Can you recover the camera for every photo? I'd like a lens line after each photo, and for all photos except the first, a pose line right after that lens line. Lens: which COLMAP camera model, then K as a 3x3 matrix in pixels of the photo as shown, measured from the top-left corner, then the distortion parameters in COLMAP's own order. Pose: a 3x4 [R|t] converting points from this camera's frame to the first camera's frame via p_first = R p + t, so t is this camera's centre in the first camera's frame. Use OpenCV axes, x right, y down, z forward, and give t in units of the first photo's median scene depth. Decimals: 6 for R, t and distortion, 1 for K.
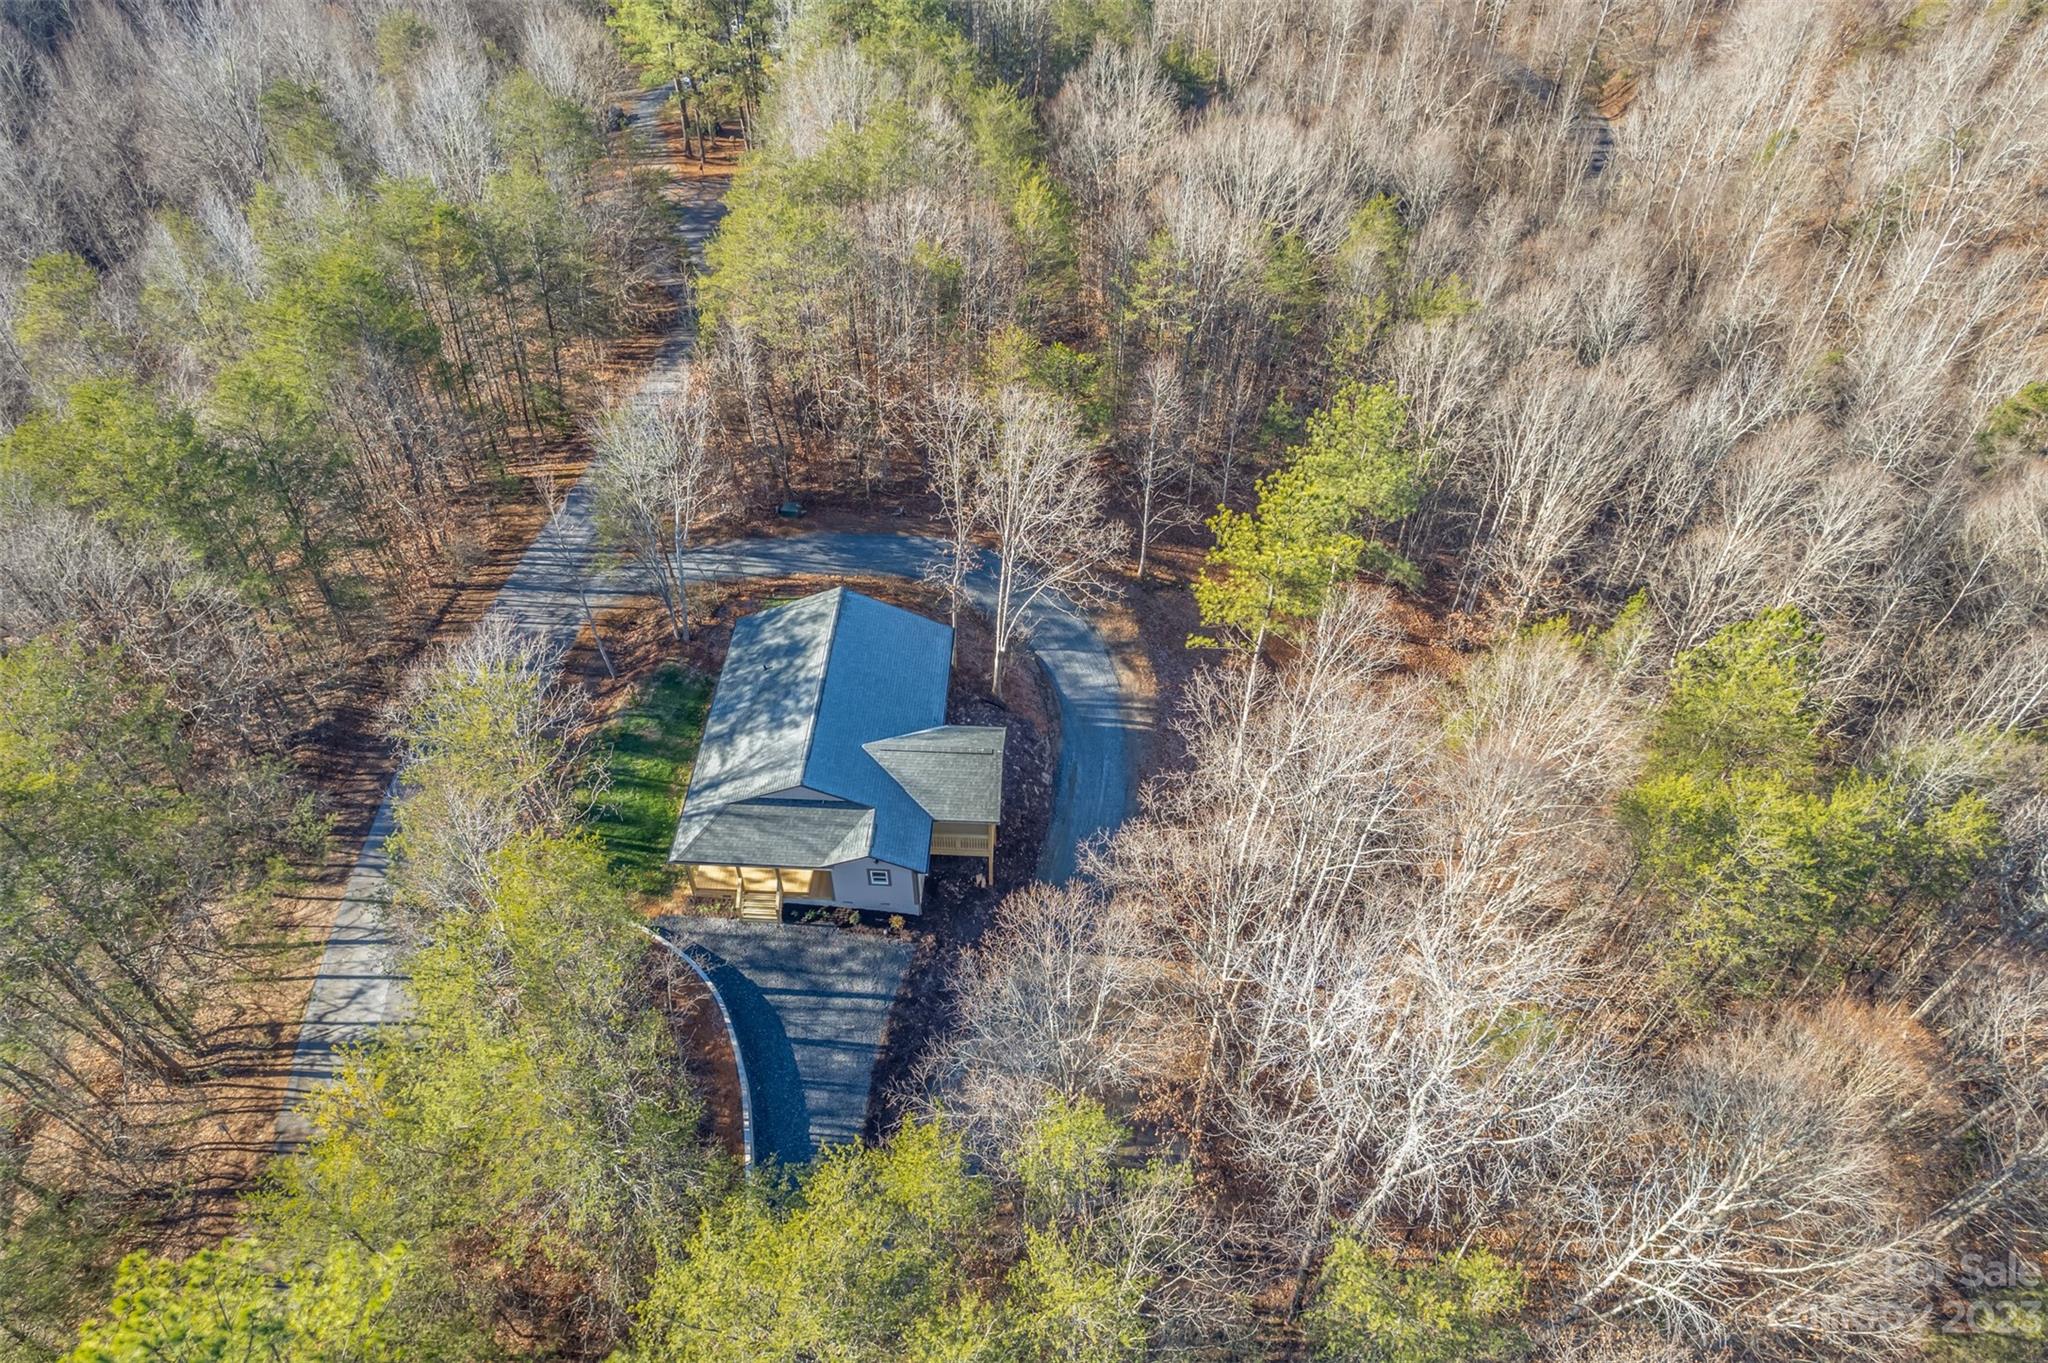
lens RADIAL K [[1372.9, 0, 1024.0], [0, 1372.9, 681.5], [0, 0, 1]] dist [-0.036575, -0.001024]
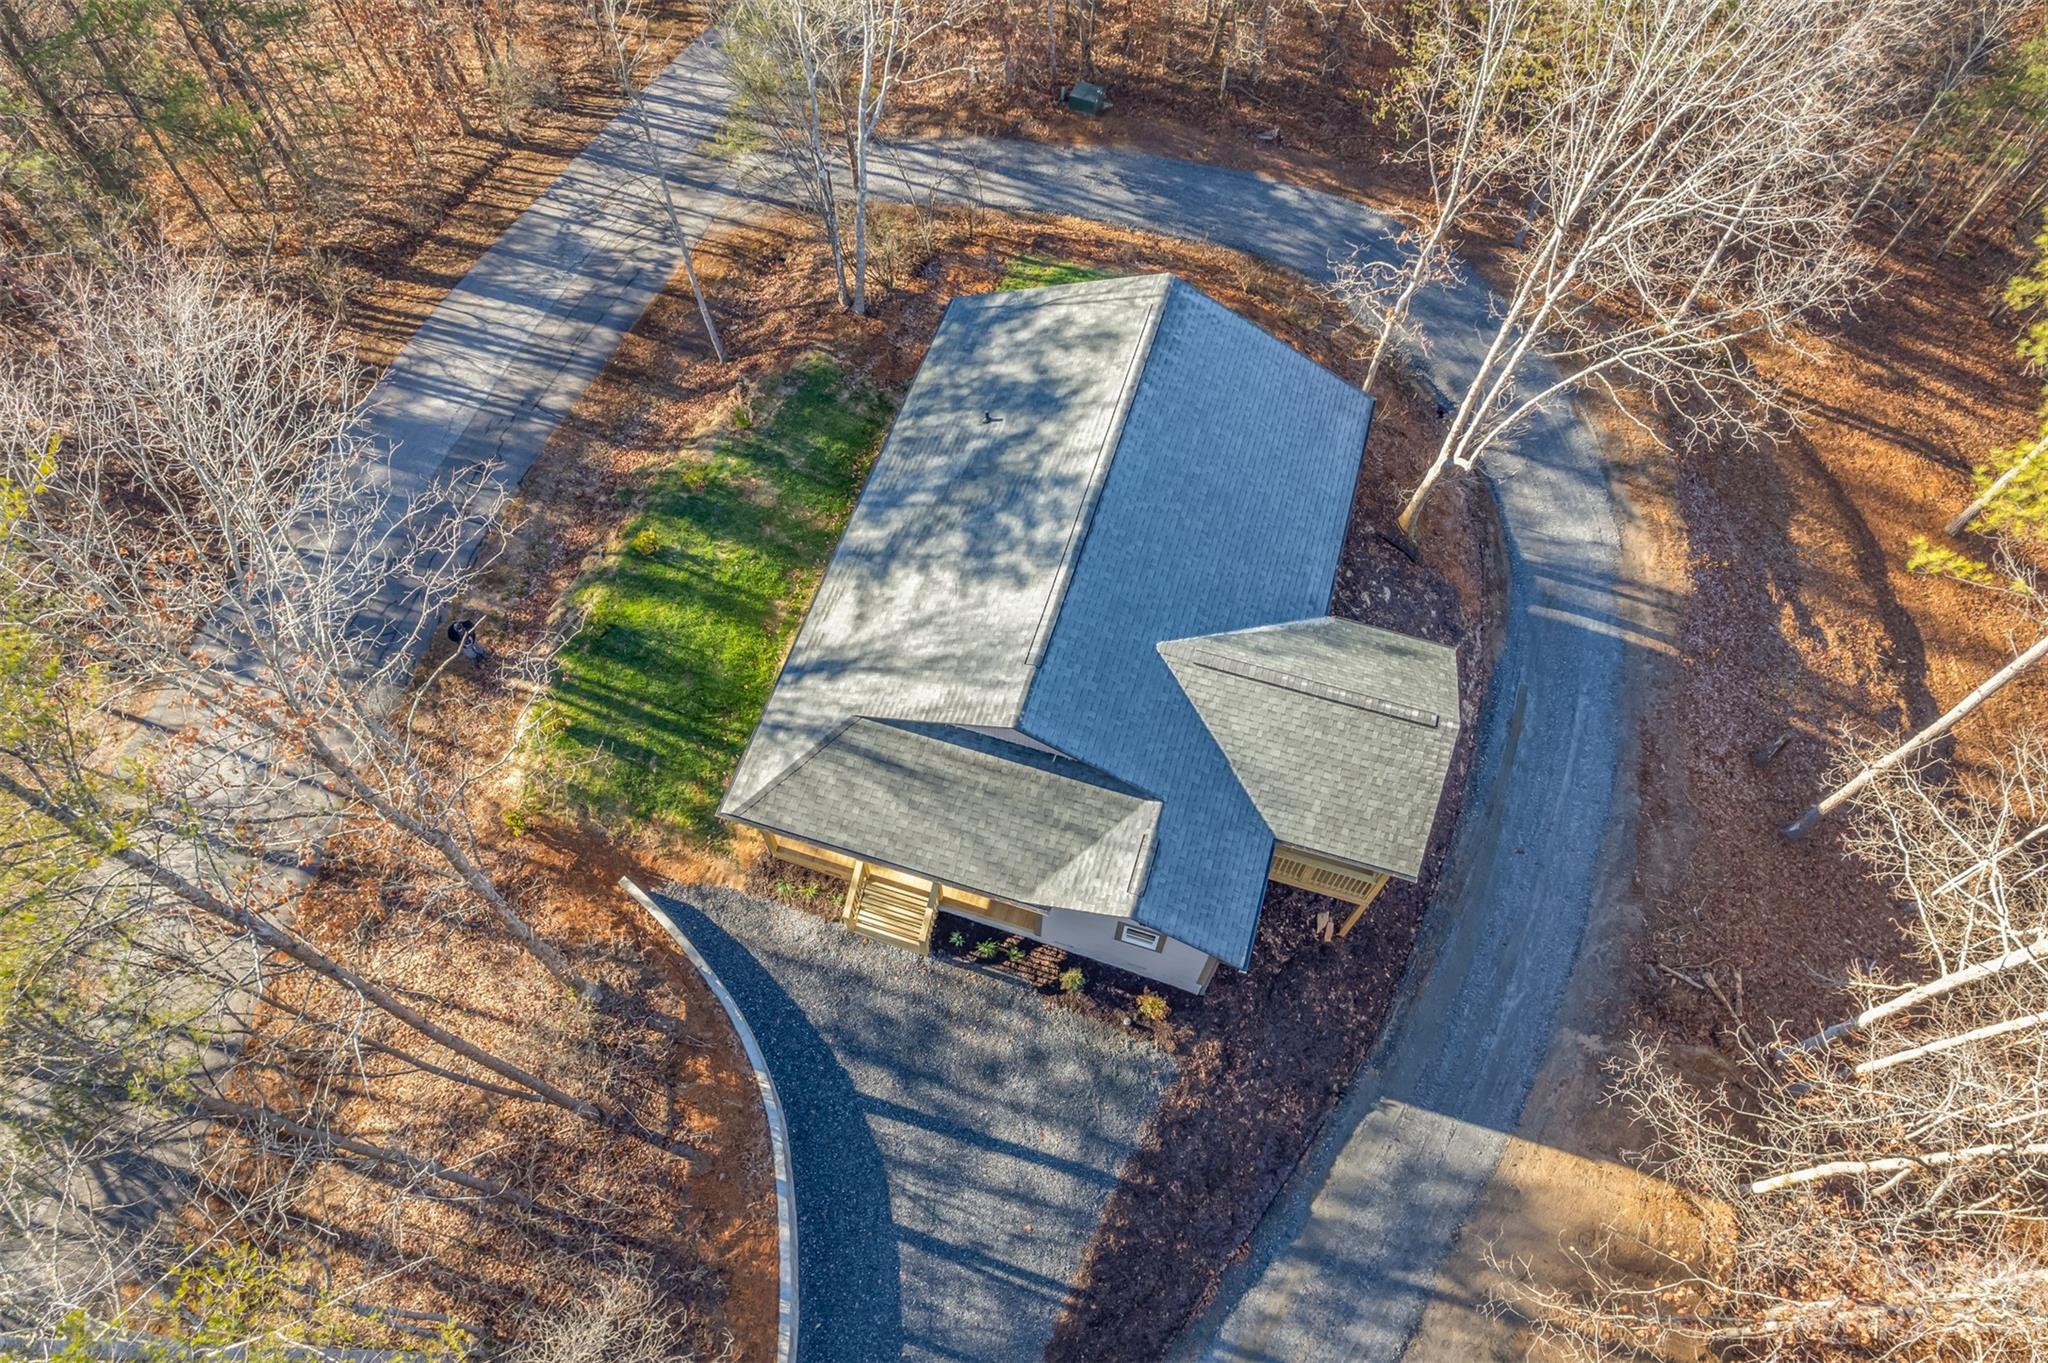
lens RADIAL K [[1291.1, 0, 1041.6], [0, 1291.1, 672.5], [0, 0, 1]] dist [-0.040691, 0.000954]
pose [[0.969986, 0.217436, -0.108848, -0.100504], [-0.180961, 0.944508, 0.274148, -0.054389], [0.162418, -0.246223, 0.955508, 0.548904]]
